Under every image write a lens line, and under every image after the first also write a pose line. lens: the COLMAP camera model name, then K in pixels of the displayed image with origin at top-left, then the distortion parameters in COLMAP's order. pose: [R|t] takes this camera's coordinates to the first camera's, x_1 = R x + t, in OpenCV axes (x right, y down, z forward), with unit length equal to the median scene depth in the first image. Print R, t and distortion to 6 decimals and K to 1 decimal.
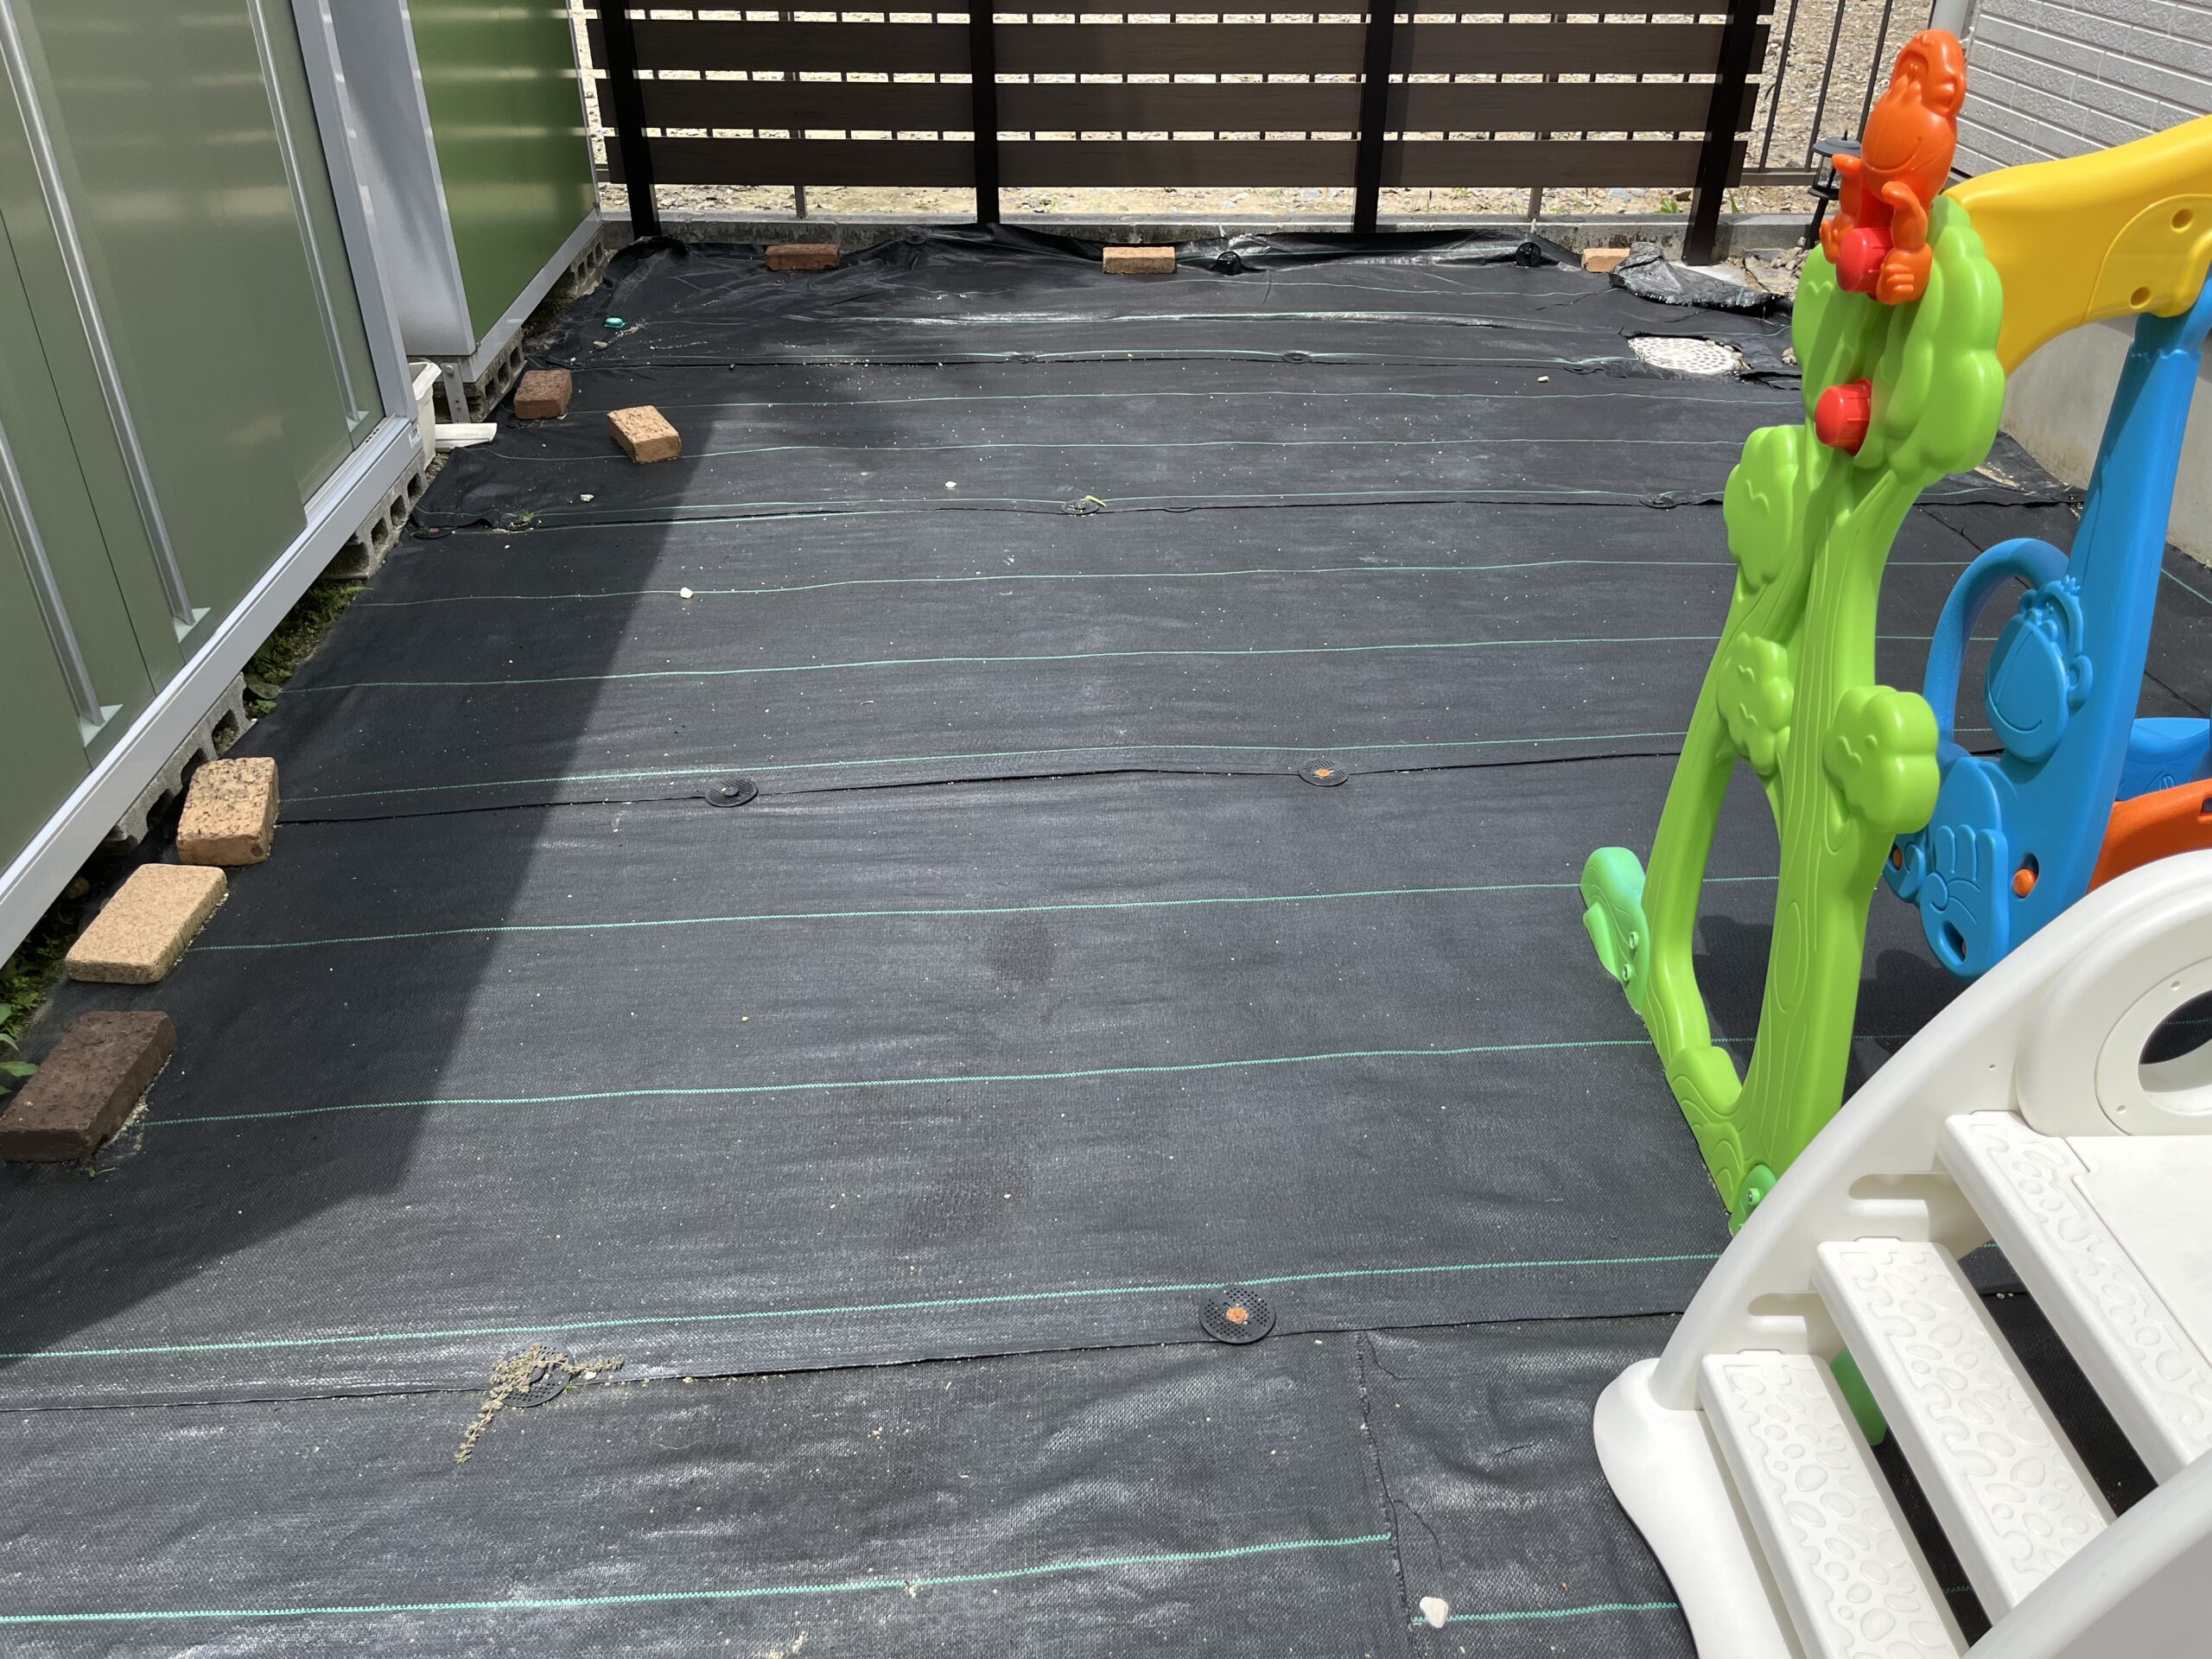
lens RADIAL K [[1715.4, 0, 1104.5], [0, 1715.4, 822.7], [0, 0, 1]] dist [0.055549, -0.080763]
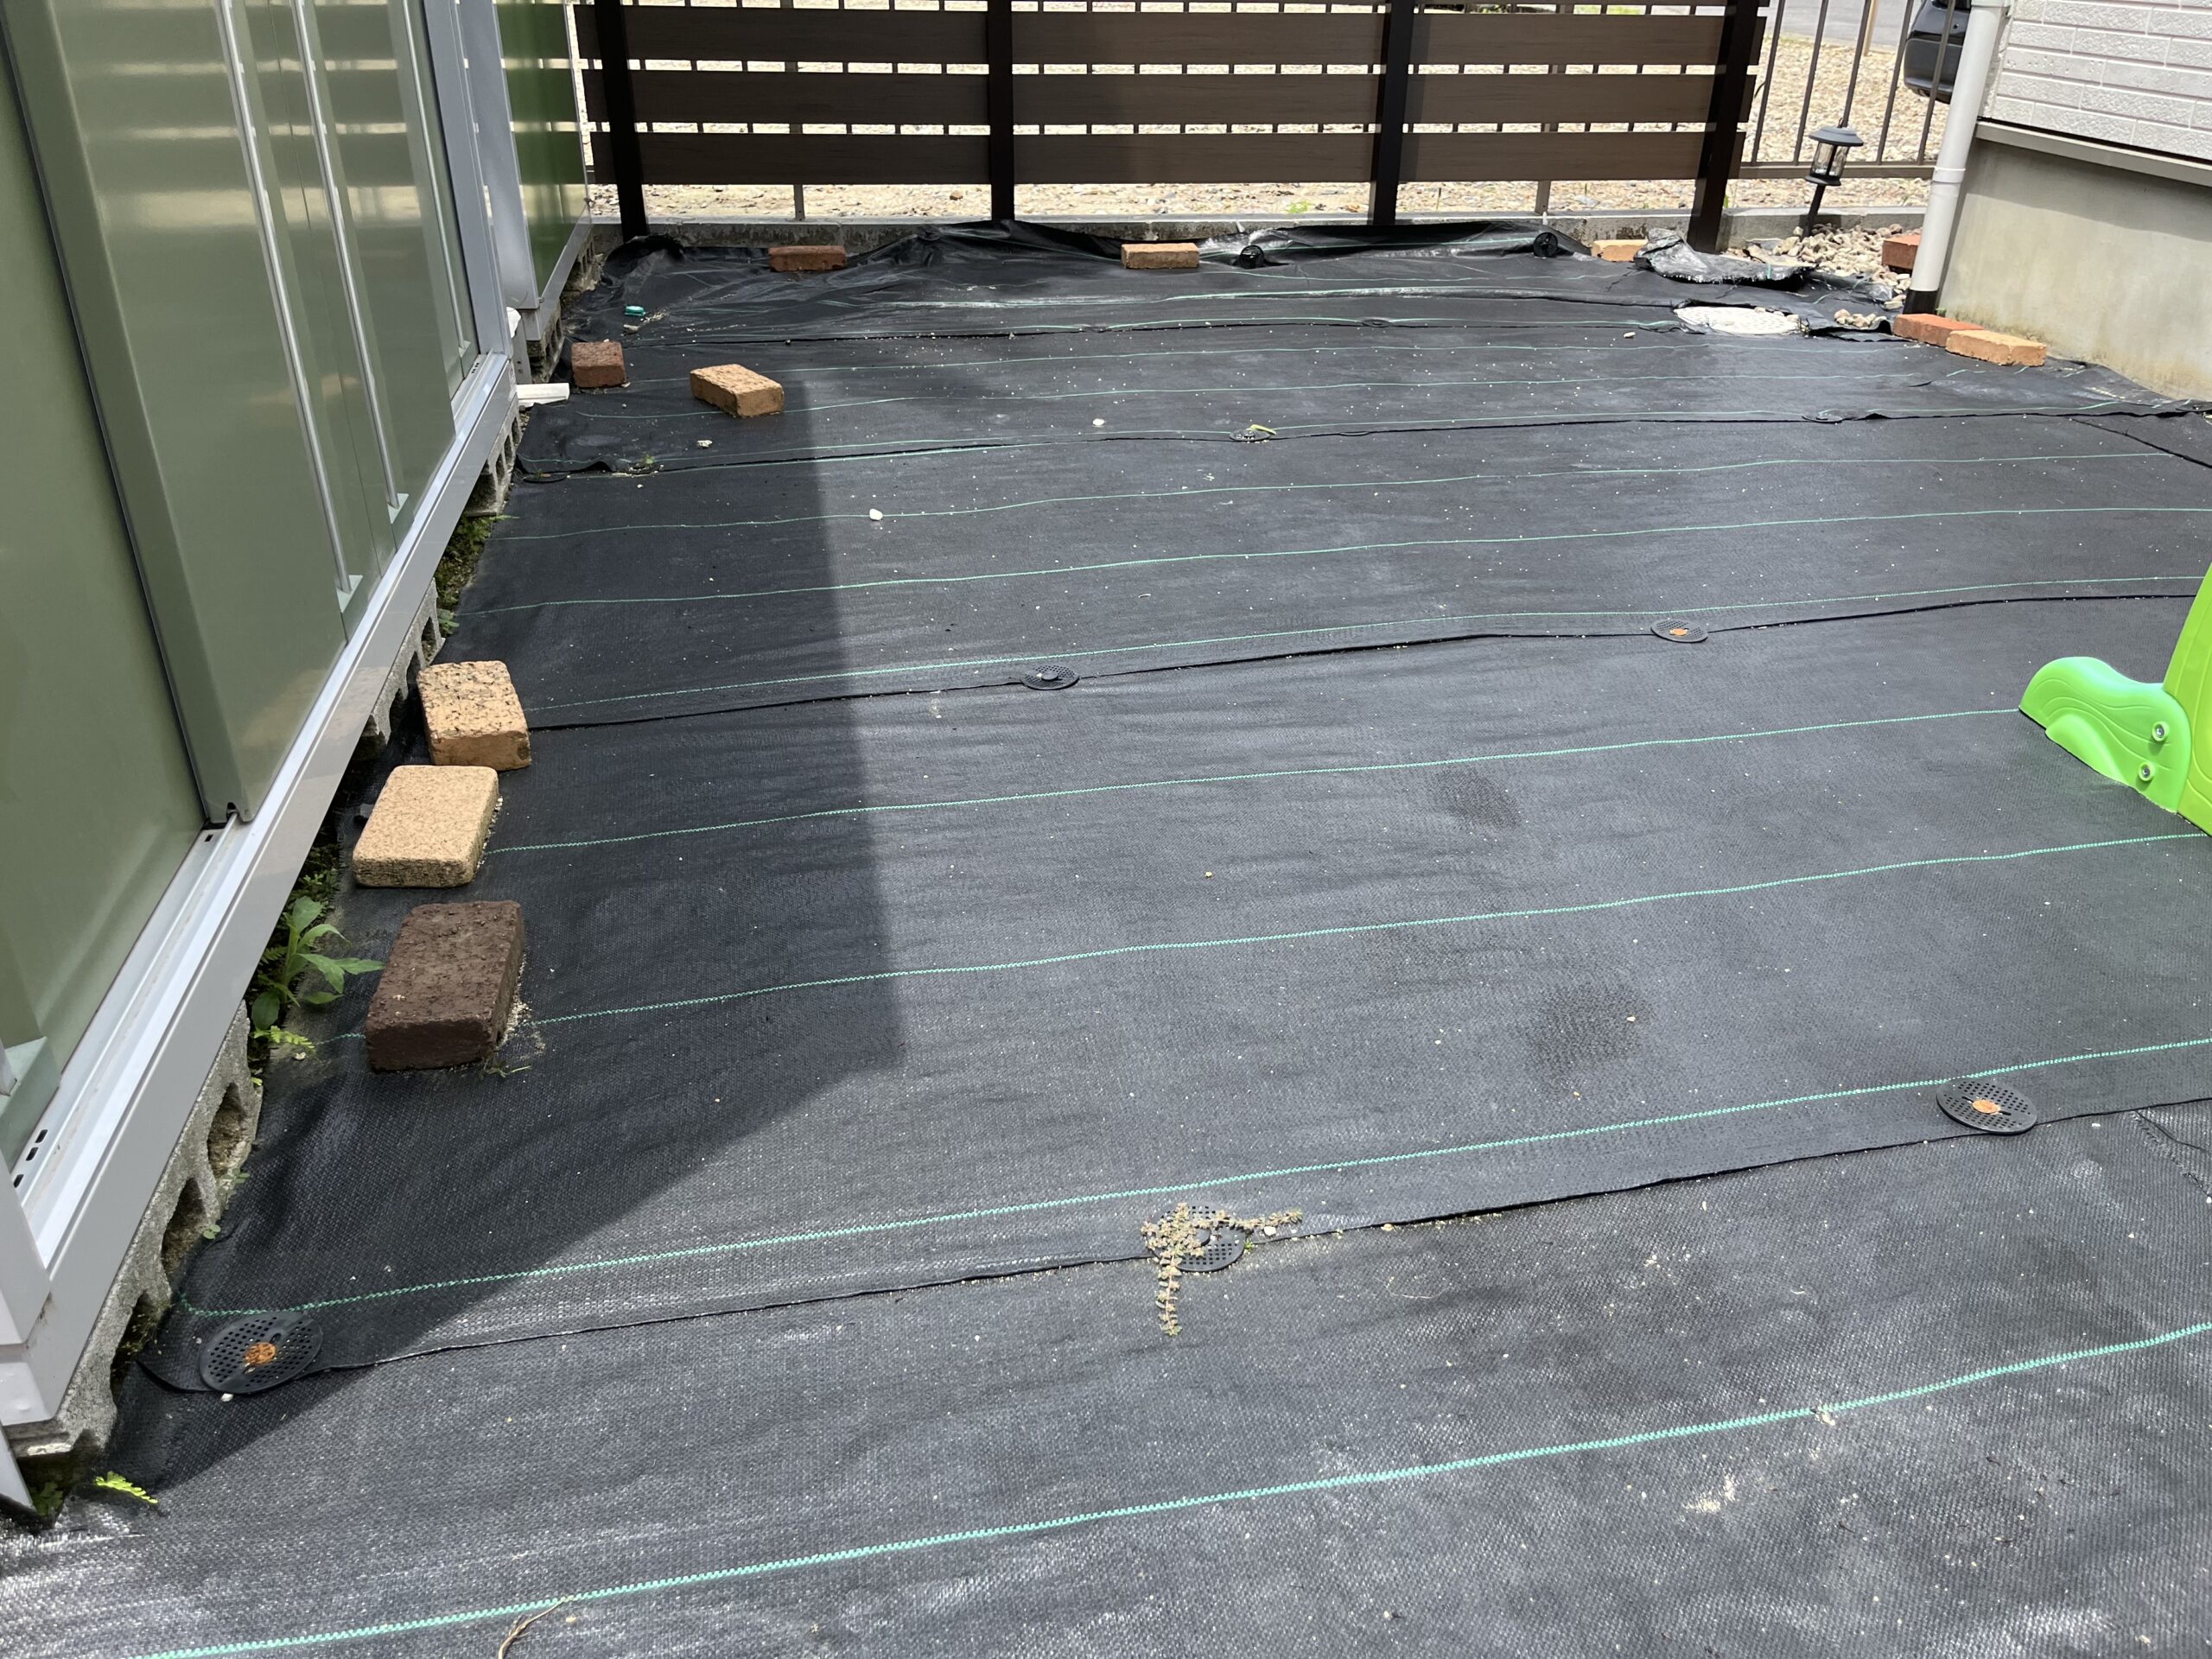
lens RADIAL K [[1715.4, 0, 1110.2], [0, 1715.4, 824.0], [0, 0, 1]] dist [0.055549, -0.080763]
pose [[0.989765, -0.055042, 0.131667, -0.271383], [0.065178, 0.995130, -0.073953, 0.109790], [-0.126955, 0.081778, 0.988532, 0.124565]]
